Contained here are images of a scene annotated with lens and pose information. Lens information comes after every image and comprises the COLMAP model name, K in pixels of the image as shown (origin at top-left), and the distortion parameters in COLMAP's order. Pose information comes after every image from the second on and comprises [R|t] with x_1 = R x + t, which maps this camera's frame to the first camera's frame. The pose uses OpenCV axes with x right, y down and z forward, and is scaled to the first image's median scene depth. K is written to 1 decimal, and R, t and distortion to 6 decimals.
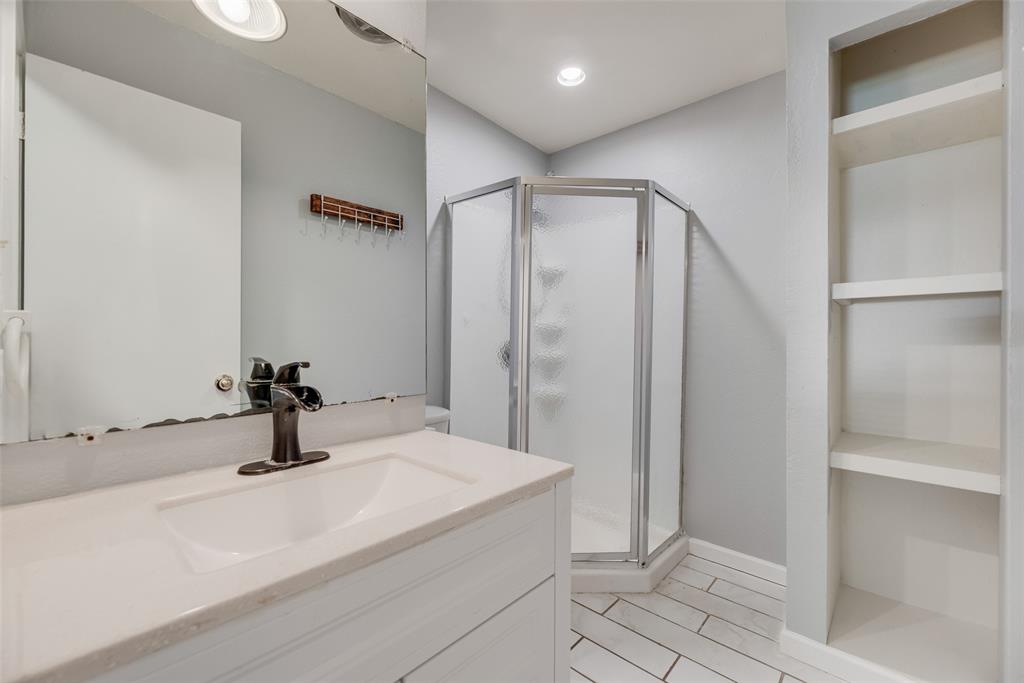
lens RADIAL K [[414.1, 0, 507.8], [0, 414.1, 346.7], [0, 0, 1]] dist [-0.001192, 0.000512]
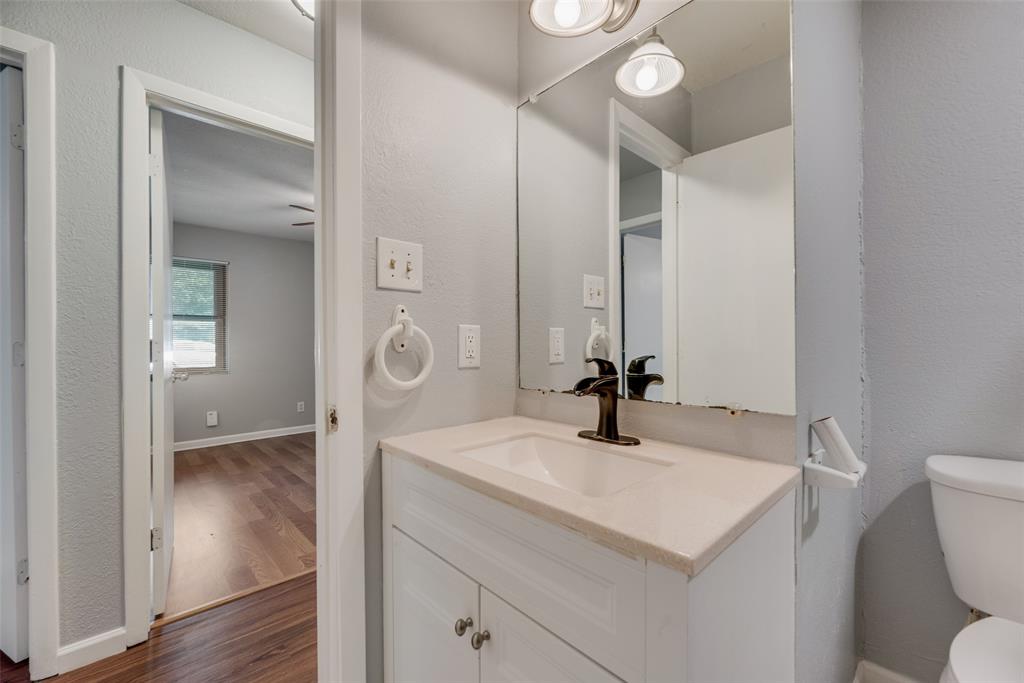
lens RADIAL K [[414.1, 0, 507.9], [0, 414.1, 342.6], [0, 0, 1]] dist [-0.001192, 0.000512]
pose [[-0.084609, 0.001120, -0.996414, 0.792095], [0.000602, 0.999999, 0.001073, -0.016586], [0.996414, -0.000509, -0.084609, 0.831231]]
